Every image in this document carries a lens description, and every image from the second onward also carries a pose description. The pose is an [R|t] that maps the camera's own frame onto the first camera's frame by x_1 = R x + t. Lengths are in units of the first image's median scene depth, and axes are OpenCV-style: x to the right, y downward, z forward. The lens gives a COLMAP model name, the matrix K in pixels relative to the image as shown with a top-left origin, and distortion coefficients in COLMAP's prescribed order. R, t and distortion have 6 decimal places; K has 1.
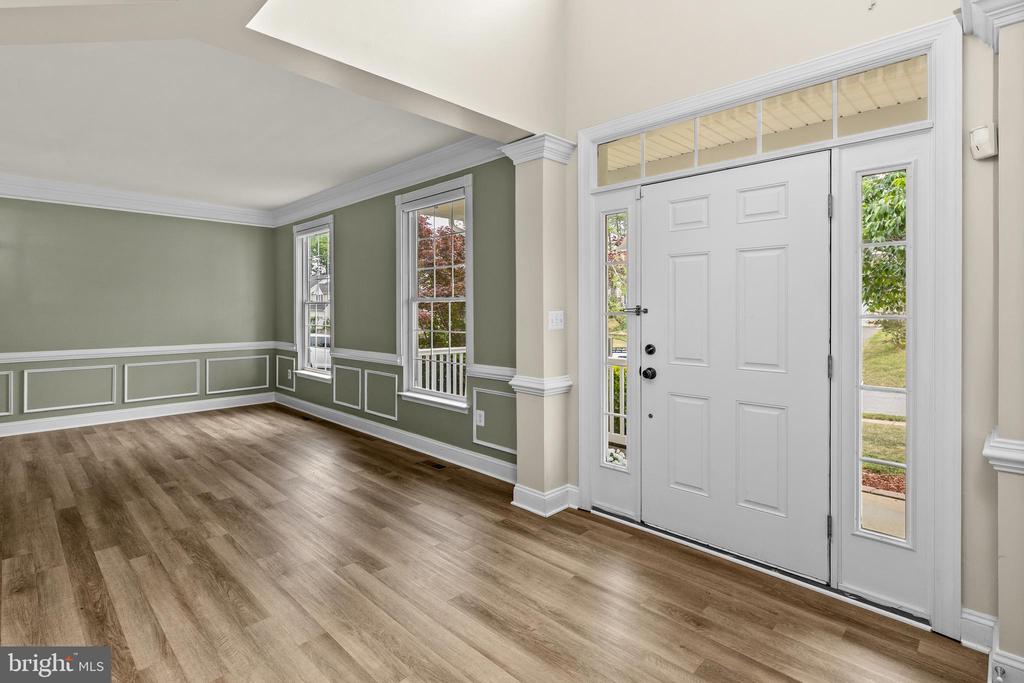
lens RADIAL K [[490.2, 0, 444.7], [0, 490.2, 313.8], [0, 0, 1]] dist [0.001262, 0.000015]
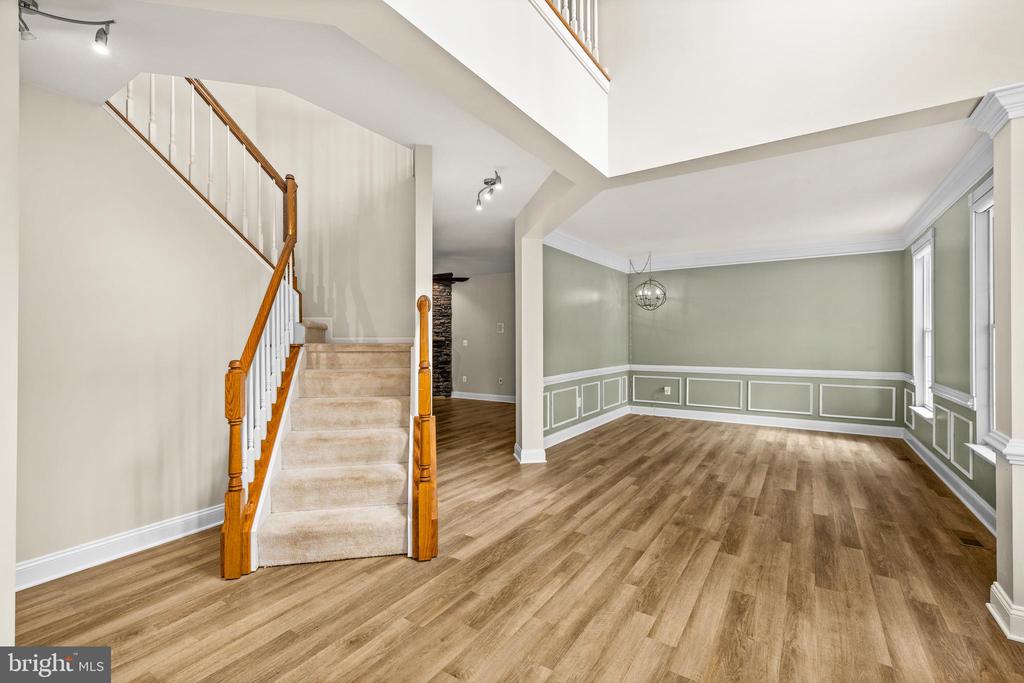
lens RADIAL K [[450.8, 0, 509.9], [0, 450.8, 336.4], [0, 0, 1]] dist [0.000881, 0.000092]
pose [[0.255332, -0.006198, -0.966834, 0.417941], [-0.006667, 0.999944, -0.008171, -0.000777], [0.966831, 0.008532, 0.255276, 0.098910]]
